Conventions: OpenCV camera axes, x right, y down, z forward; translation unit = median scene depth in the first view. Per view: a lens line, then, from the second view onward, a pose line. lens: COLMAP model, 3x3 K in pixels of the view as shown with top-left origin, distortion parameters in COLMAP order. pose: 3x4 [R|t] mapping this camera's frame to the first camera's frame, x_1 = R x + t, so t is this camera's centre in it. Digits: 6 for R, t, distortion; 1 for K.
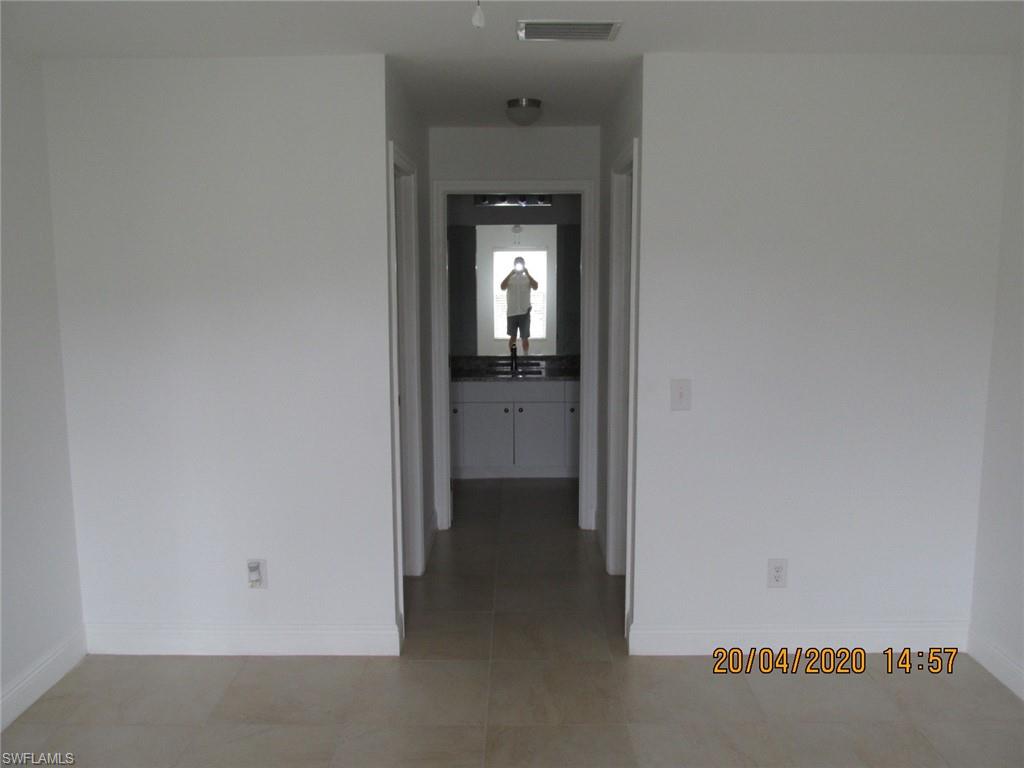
lens RADIAL K [[852.3, 0, 518.8], [0, 852.3, 382.6], [0, 0, 1]] dist [-0.023965, 0.002623]
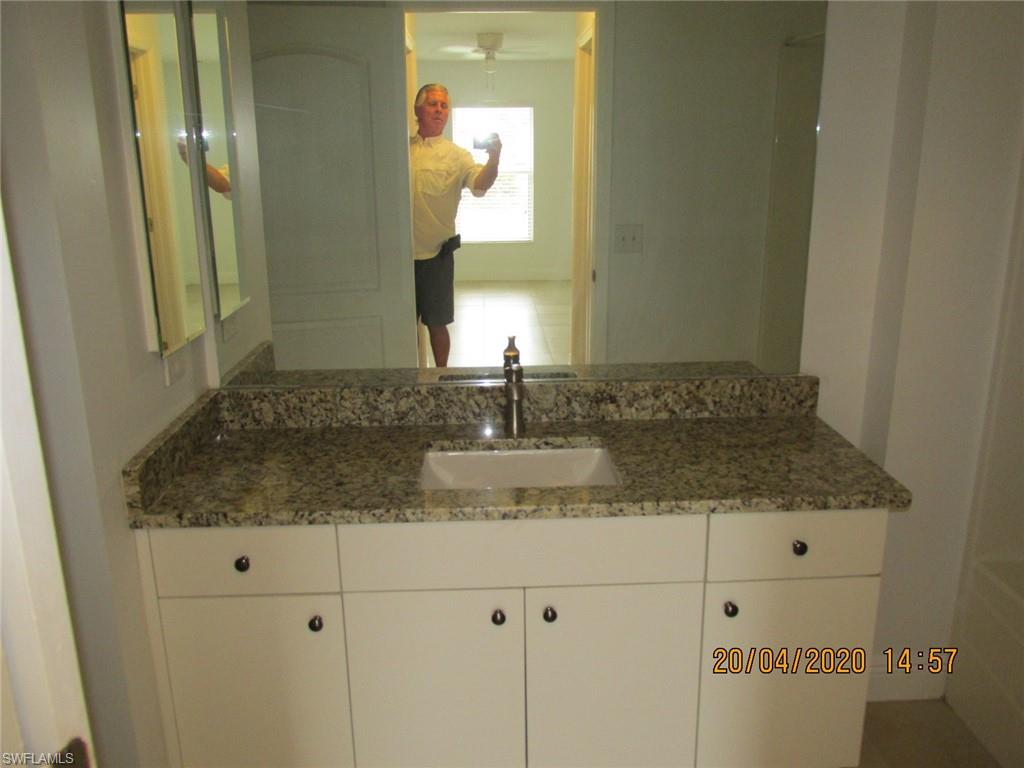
lens RADIAL K [[852.3, 0, 518.8], [0, 852.3, 382.6], [0, 0, 1]] dist [-0.023965, 0.002623]
pose [[0.999540, -0.015557, 0.026021, -0.013320], [0.012144, 0.991889, 0.126527, -0.075938], [-0.027778, -0.126153, 0.991622, 0.702600]]
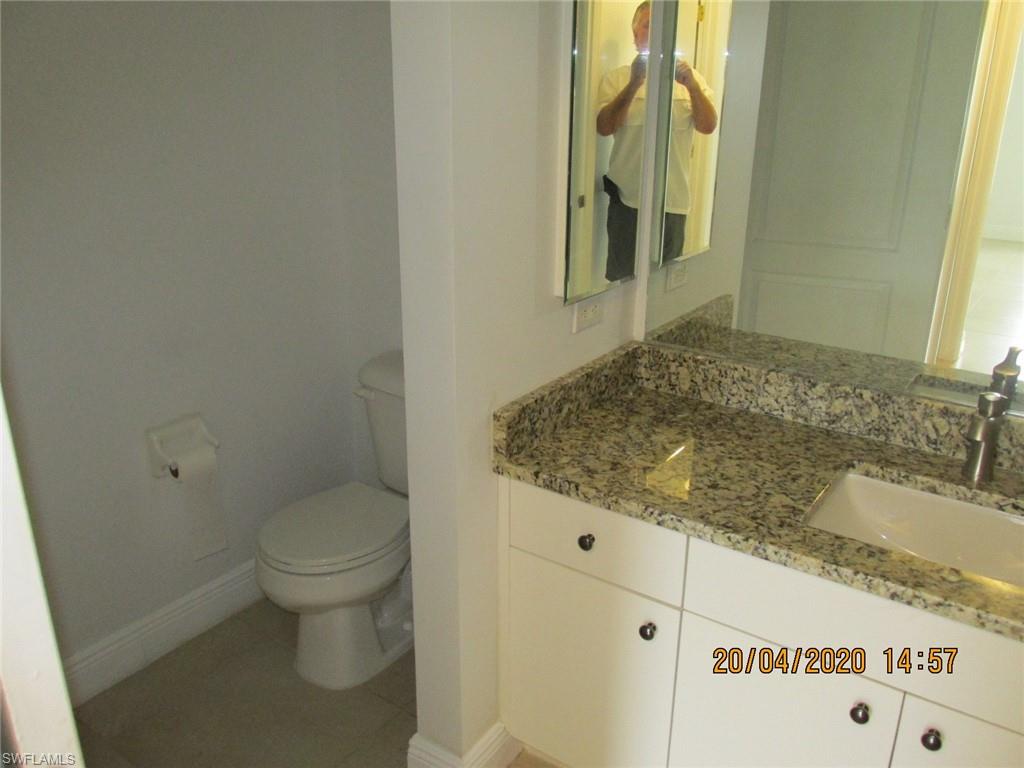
lens RADIAL K [[852.3, 0, 518.8], [0, 852.3, 382.6], [0, 0, 1]] dist [-0.023965, 0.002623]
pose [[0.810531, 0.210577, -0.546531, 0.014221], [-0.094176, 0.967848, 0.233243, -0.086792], [0.578074, -0.137581, 0.804302, 0.756605]]
